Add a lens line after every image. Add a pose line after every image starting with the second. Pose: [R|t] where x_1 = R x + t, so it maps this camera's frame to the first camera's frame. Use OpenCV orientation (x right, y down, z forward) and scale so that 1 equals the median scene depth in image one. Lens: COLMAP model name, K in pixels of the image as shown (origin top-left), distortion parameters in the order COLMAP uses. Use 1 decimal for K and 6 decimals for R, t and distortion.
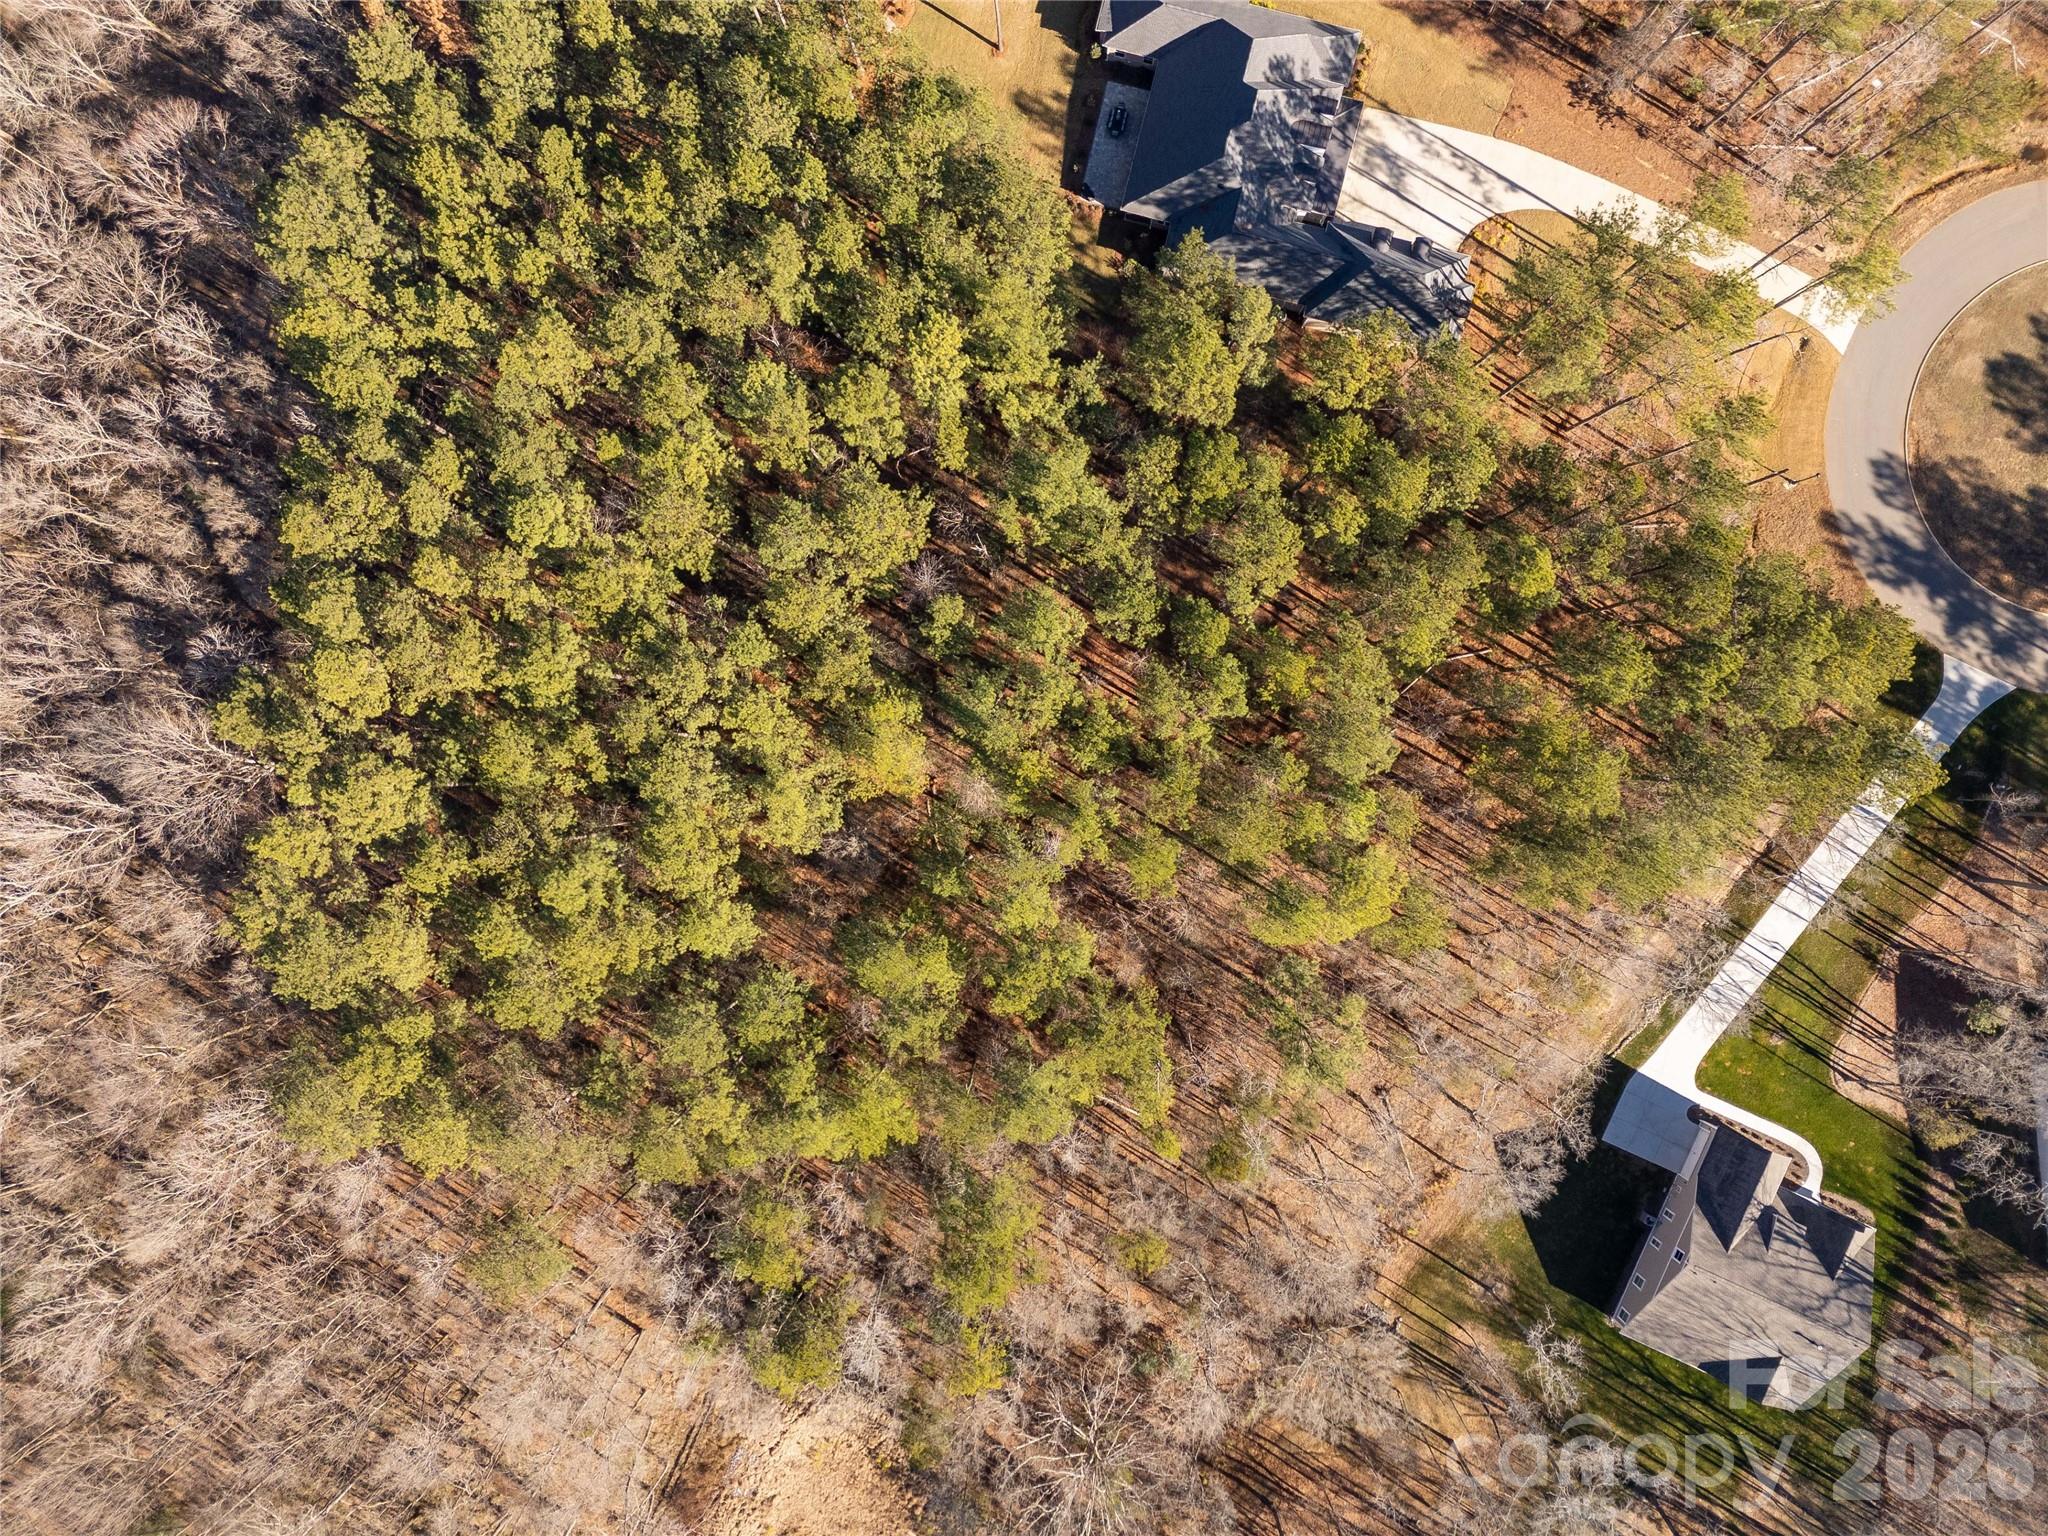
lens RADIAL K [[1518.4, 0, 1033.3], [0, 1518.4, 750.1], [0, 0, 1]] dist [0.068851, -0.052333]
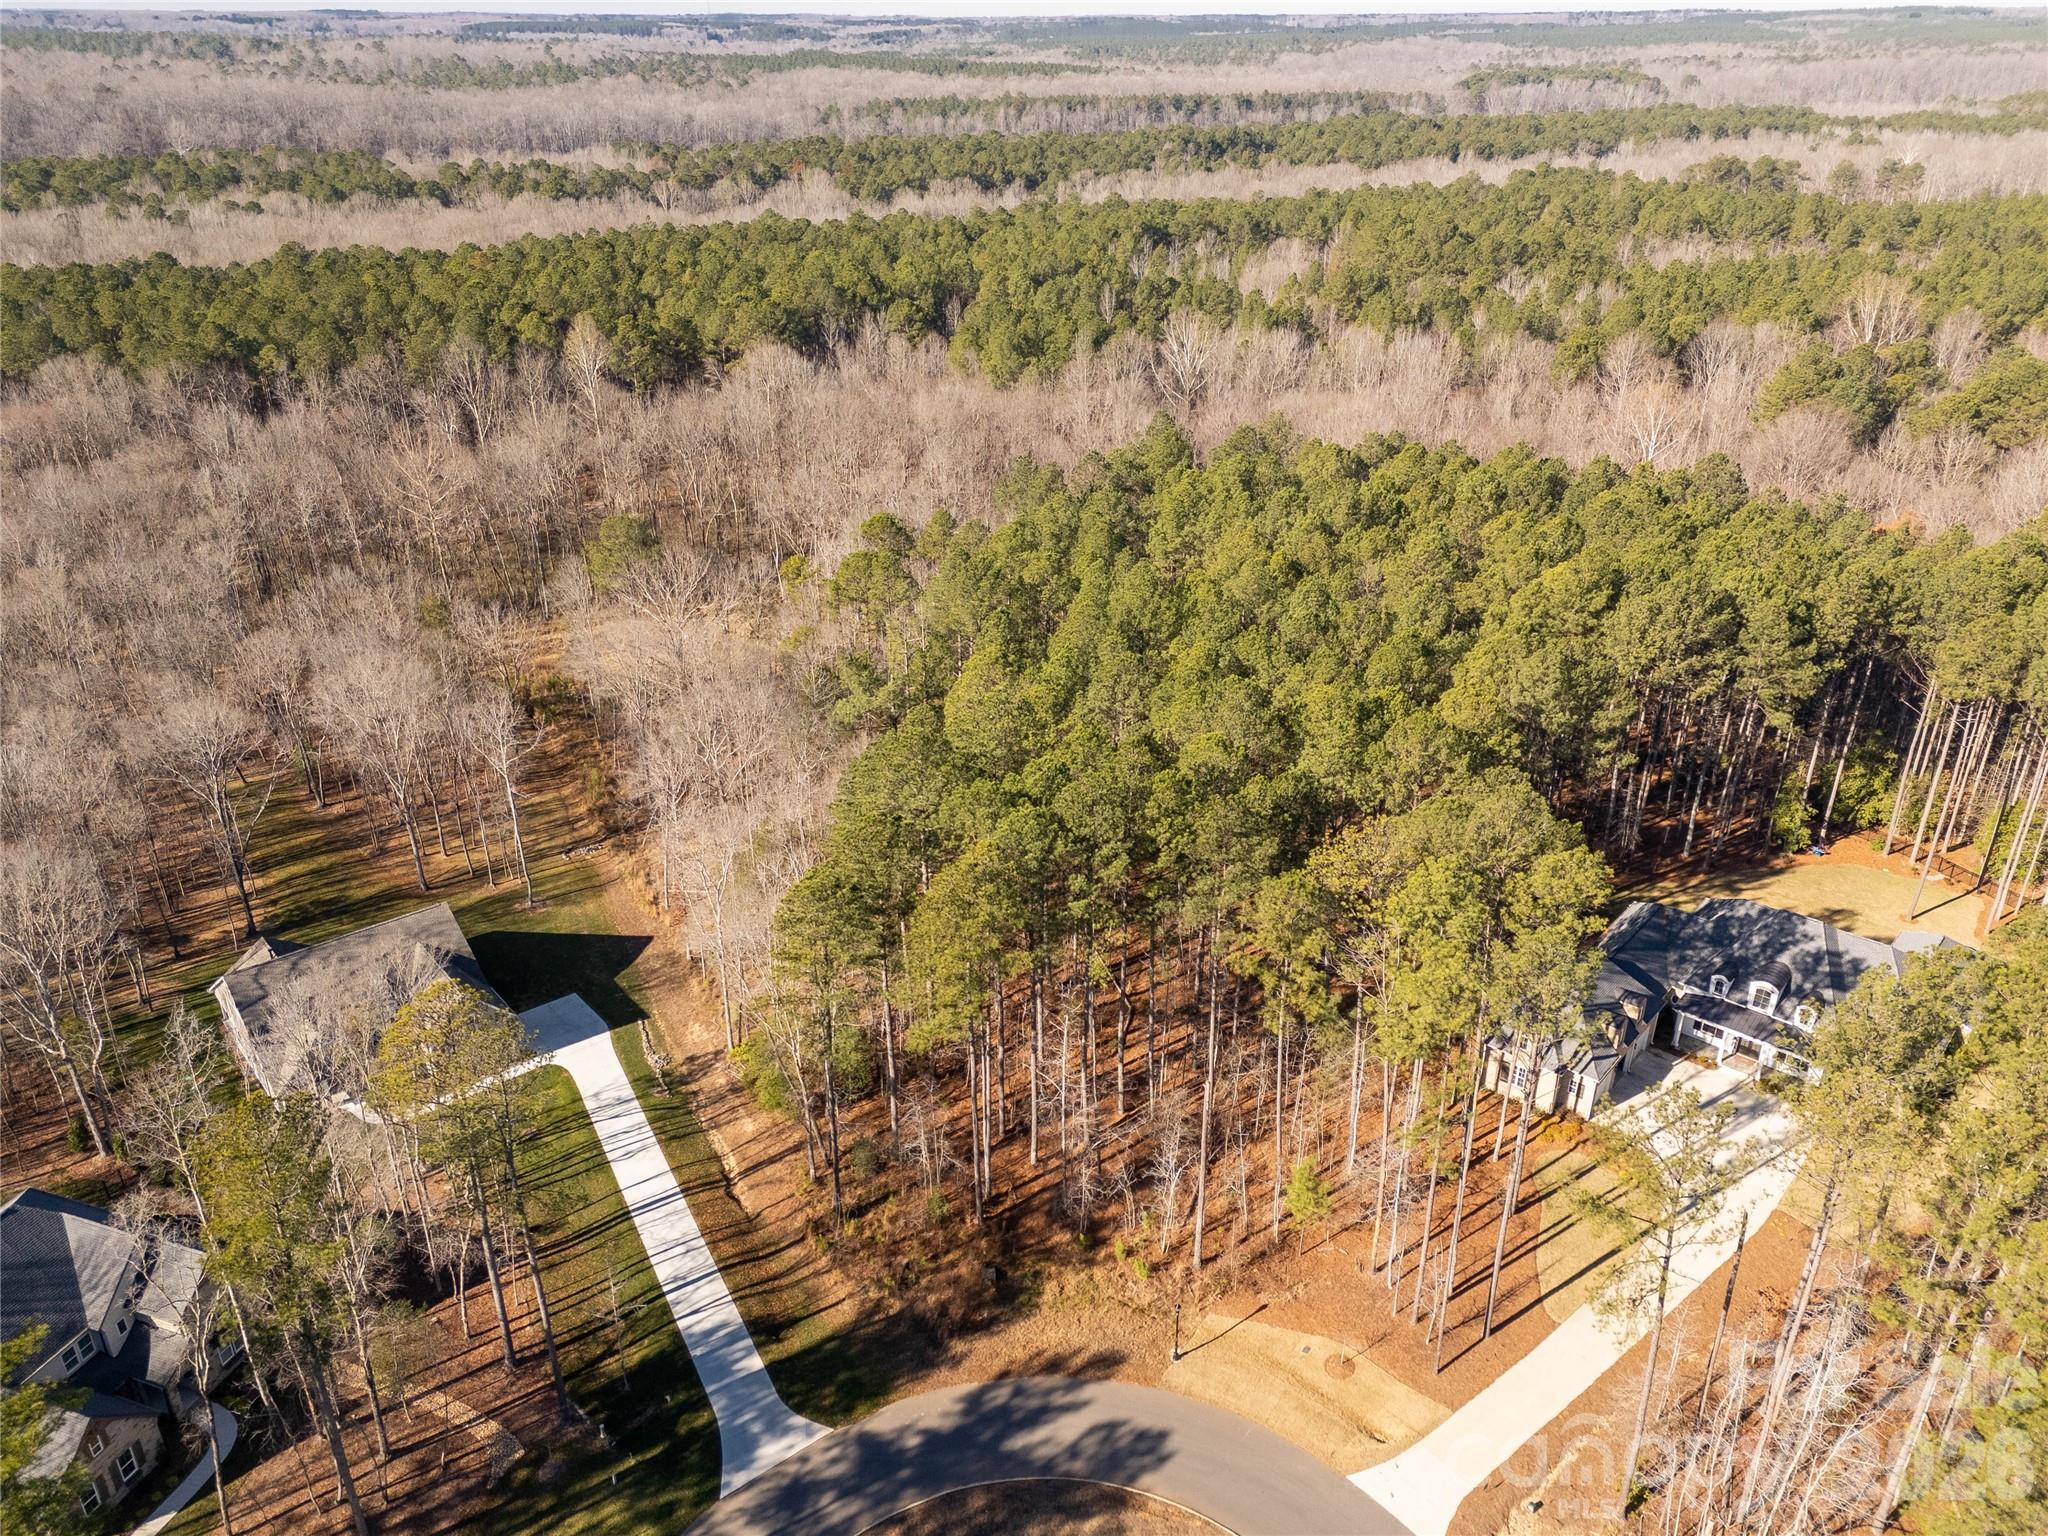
lens RADIAL K [[1518.4, 0, 1033.7], [0, 1518.4, 764.1], [0, 0, 1]] dist [0.068851, -0.052333]
pose [[-0.437922, 0.410909, -0.799611, 0.944748], [-0.899012, -0.199196, 0.389997, -0.325704], [0.000974, 0.889649, 0.456645, 0.479248]]
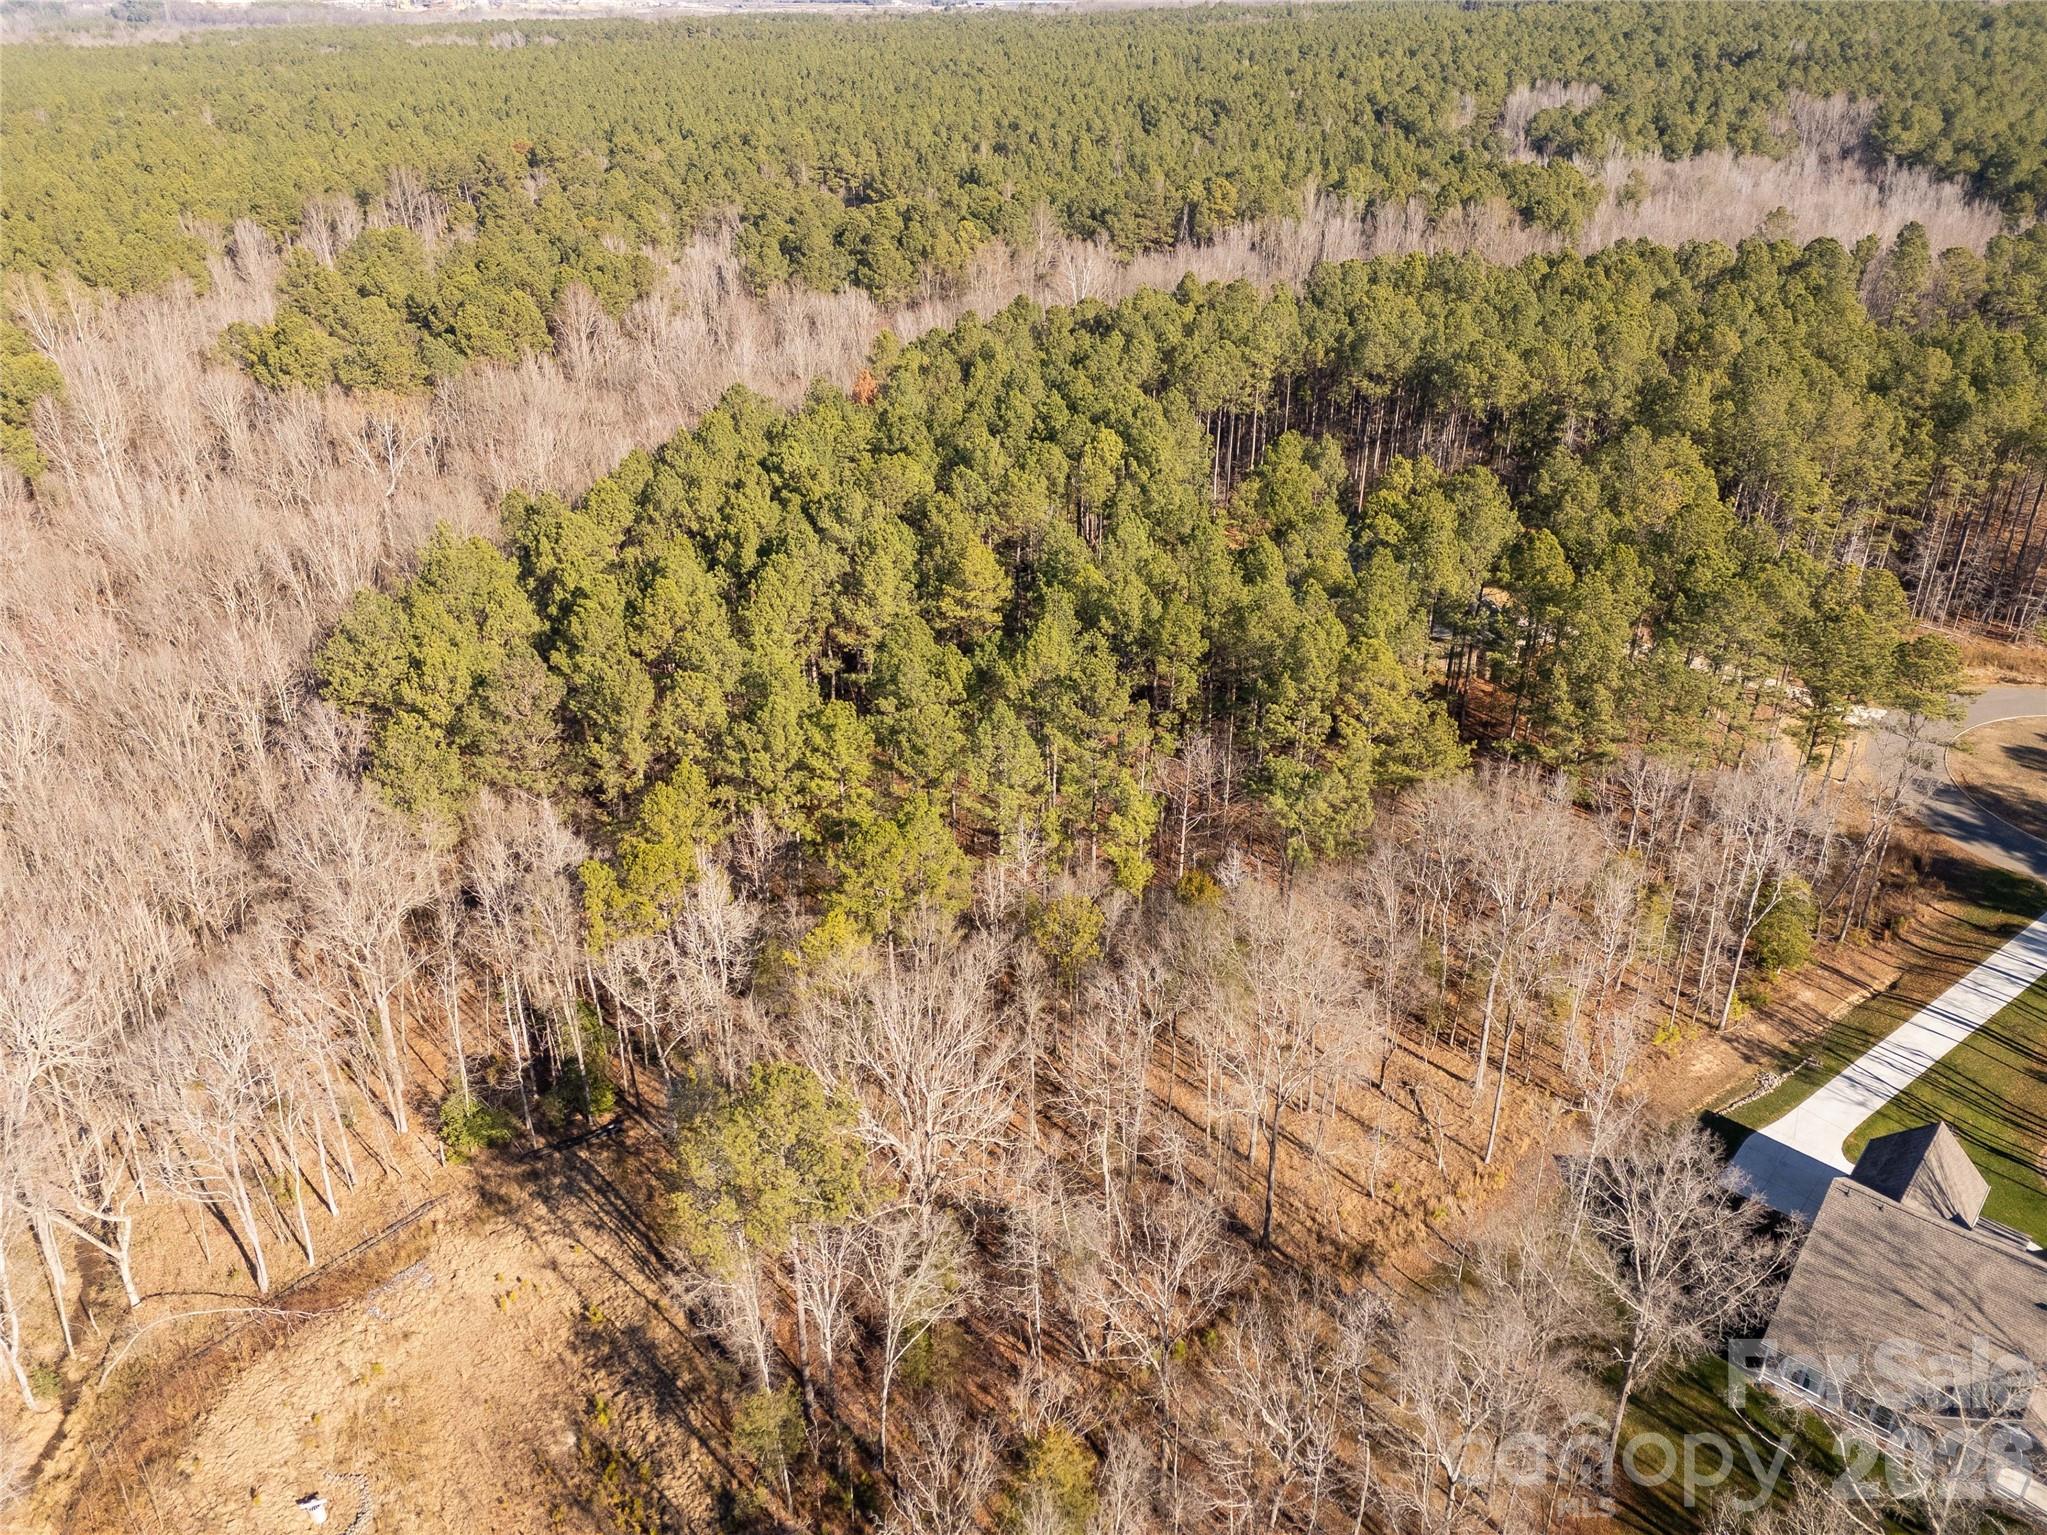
lens RADIAL K [[1517.7, 0, 1023.3], [0, 1517.7, 765.4], [0, 0, 1]] dist [0.068851, -0.052333]
pose [[0.957912, 0.147973, -0.245986, 0.213351], [-0.286104, 0.422133, -0.860202, 0.907469], [-0.023448, 0.894376, 0.446702, 0.524743]]
